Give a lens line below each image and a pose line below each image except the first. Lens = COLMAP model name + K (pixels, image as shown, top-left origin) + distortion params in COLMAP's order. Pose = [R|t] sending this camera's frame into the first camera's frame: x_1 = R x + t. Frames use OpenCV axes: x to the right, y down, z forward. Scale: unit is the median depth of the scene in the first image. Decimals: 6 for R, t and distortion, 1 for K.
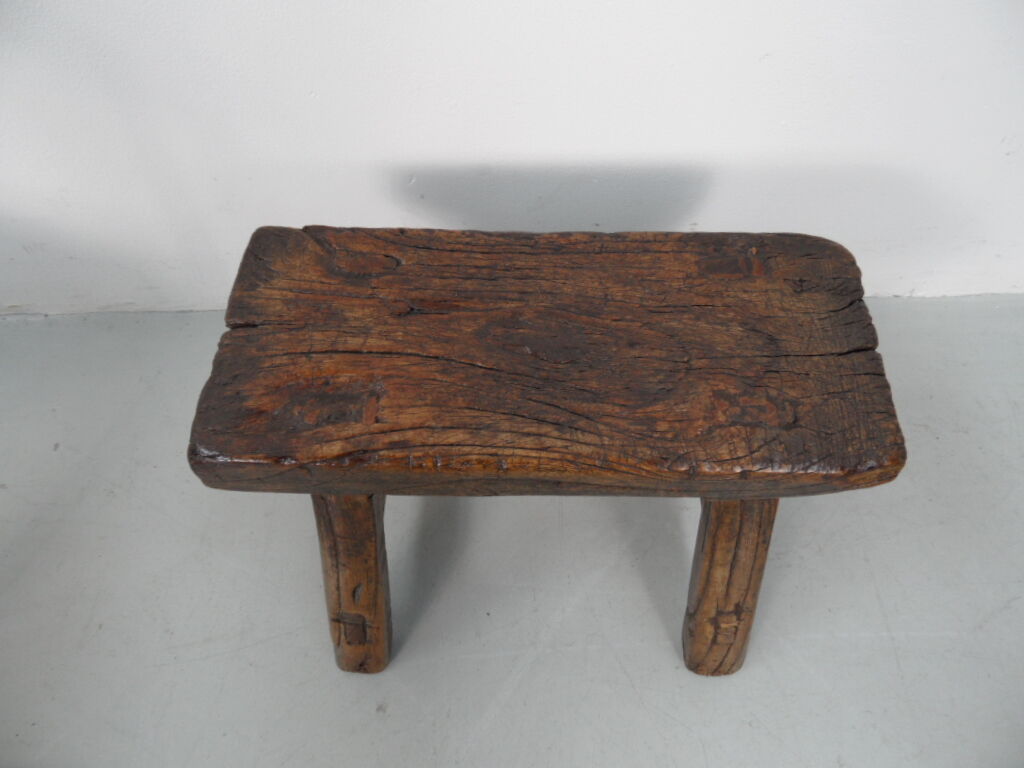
lens RADIAL K [[749.3, 0, 515.9], [0, 749.3, 378.7], [0, 0, 1]] dist [-0.029176, 0.005960]
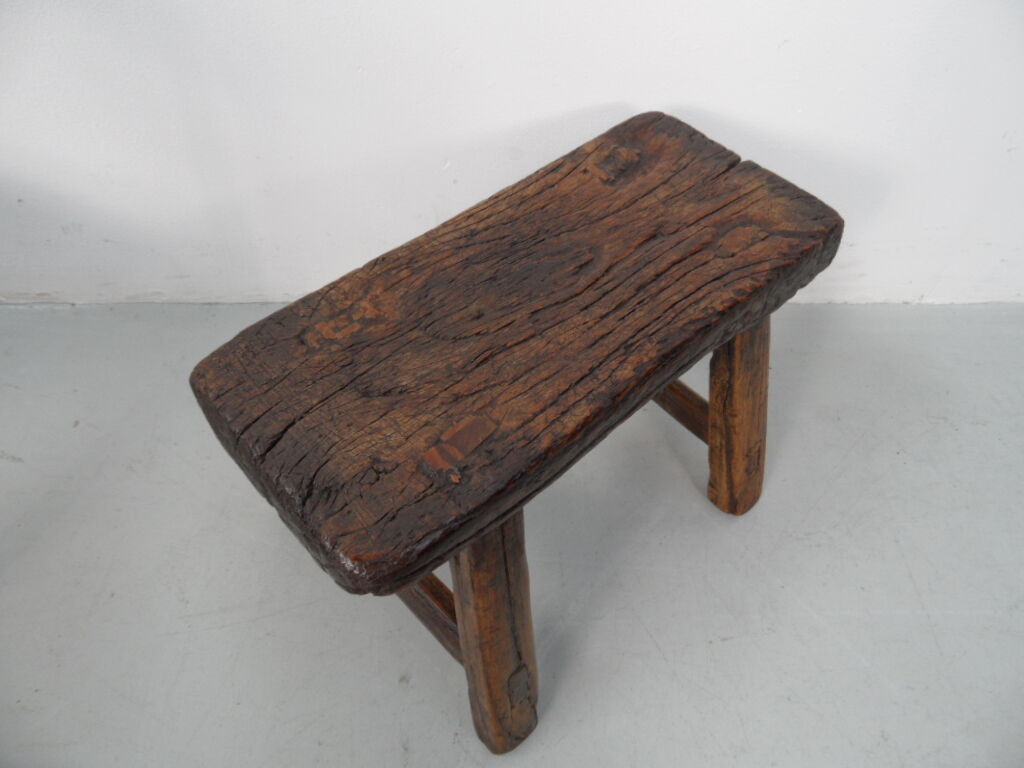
lens RADIAL K [[749.3, 0, 515.9], [0, 749.3, 378.7], [0, 0, 1]] dist [-0.029176, 0.005960]
pose [[-0.714591, 0.531233, -0.455139, 0.615749], [-0.609702, -0.153988, 0.777529, -0.848100], [0.342963, 0.833114, 0.433932, 0.670336]]
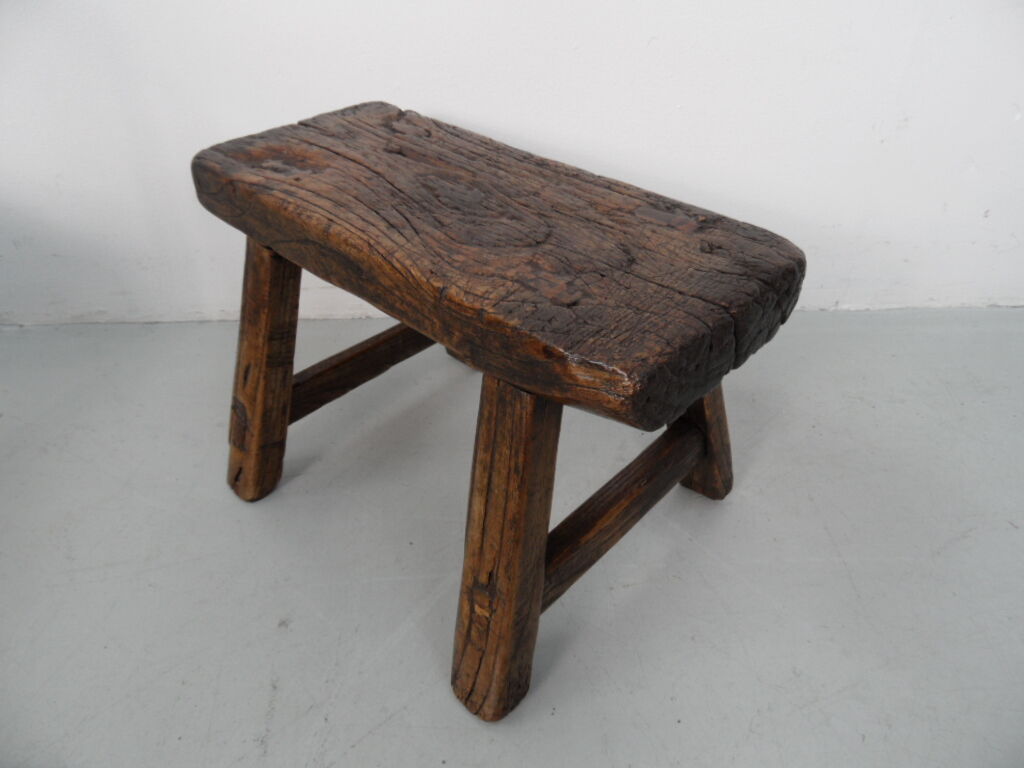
lens RADIAL K [[749.3, 0, 515.9], [0, 749.3, 378.7], [0, 0, 1]] dist [-0.029176, 0.005960]
pose [[0.737311, 0.408717, -0.537887, 0.788919], [-0.570113, 0.803603, -0.170861, 0.295975], [0.362414, 0.432634, 0.825520, 0.273909]]
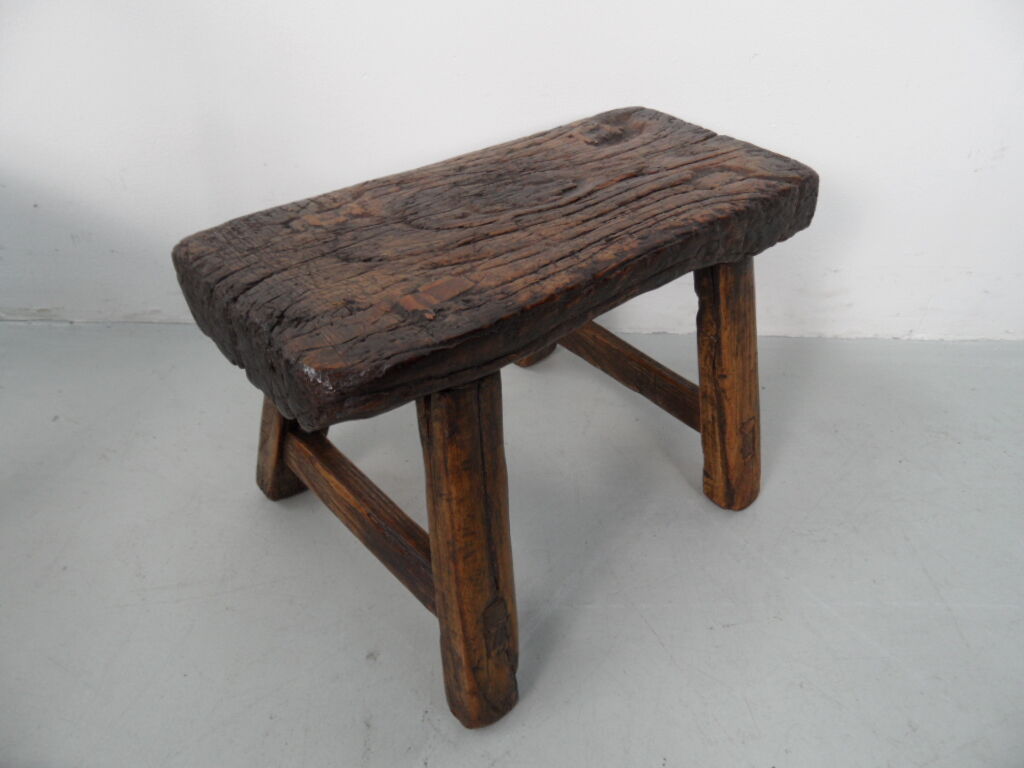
lens RADIAL K [[749.3, 0, 515.9], [0, 749.3, 378.7], [0, 0, 1]] dist [-0.029176, 0.005960]
pose [[-0.723990, 0.400466, -0.561663, 0.756928], [-0.605496, 0.021143, 0.795567, -0.876958], [0.330473, 0.916068, 0.227174, 1.003967]]
